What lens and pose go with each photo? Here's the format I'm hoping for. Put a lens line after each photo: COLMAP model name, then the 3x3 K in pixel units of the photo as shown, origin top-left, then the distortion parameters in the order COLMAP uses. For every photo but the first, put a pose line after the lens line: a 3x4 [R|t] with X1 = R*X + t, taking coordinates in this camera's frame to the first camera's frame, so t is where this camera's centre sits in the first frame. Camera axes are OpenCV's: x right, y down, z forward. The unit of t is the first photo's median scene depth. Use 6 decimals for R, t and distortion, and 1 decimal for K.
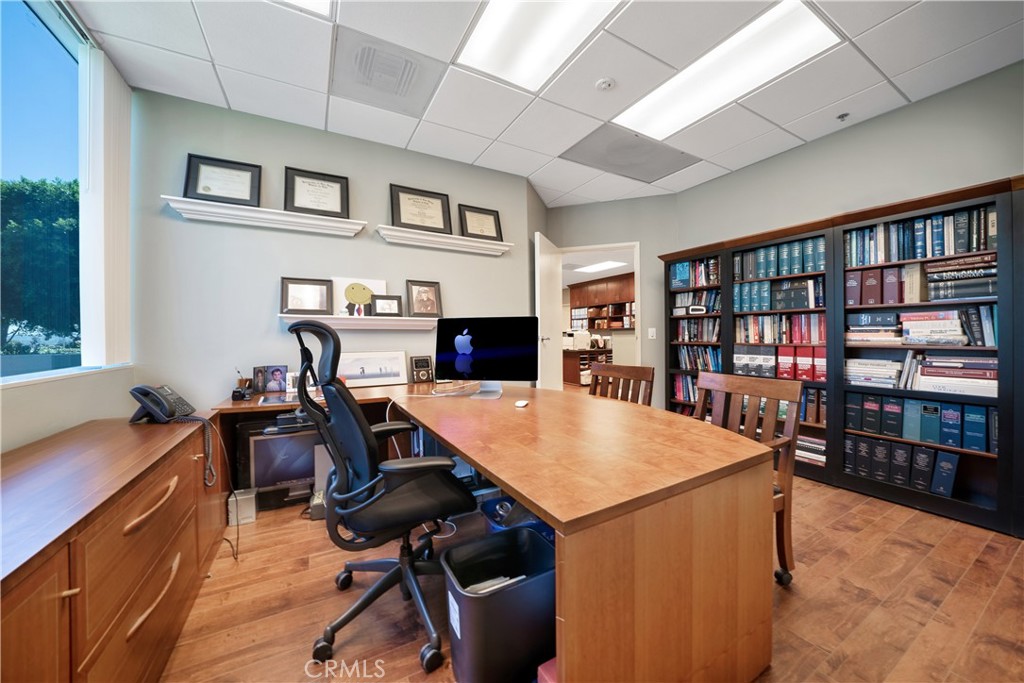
lens RADIAL K [[357.6, 0, 507.2], [0, 357.6, 337.1], [0, 0, 1]] dist [-0.023775, 0.001560]
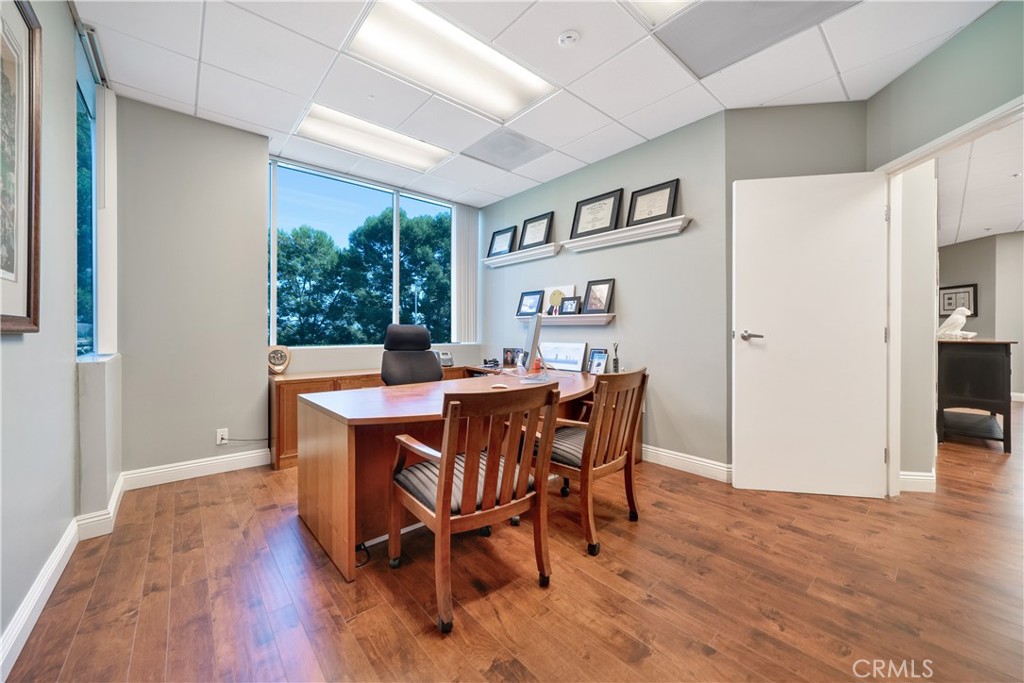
lens RADIAL K [[376.6, 0, 511.3], [0, 376.6, 336.6], [0, 0, 1]] dist [-0.002842, -0.001550]
pose [[0.229183, 0.019600, -0.973186, 0.838140], [-0.010194, 0.999791, 0.017735, -0.002839], [0.973330, 0.005856, 0.229335, 0.492836]]
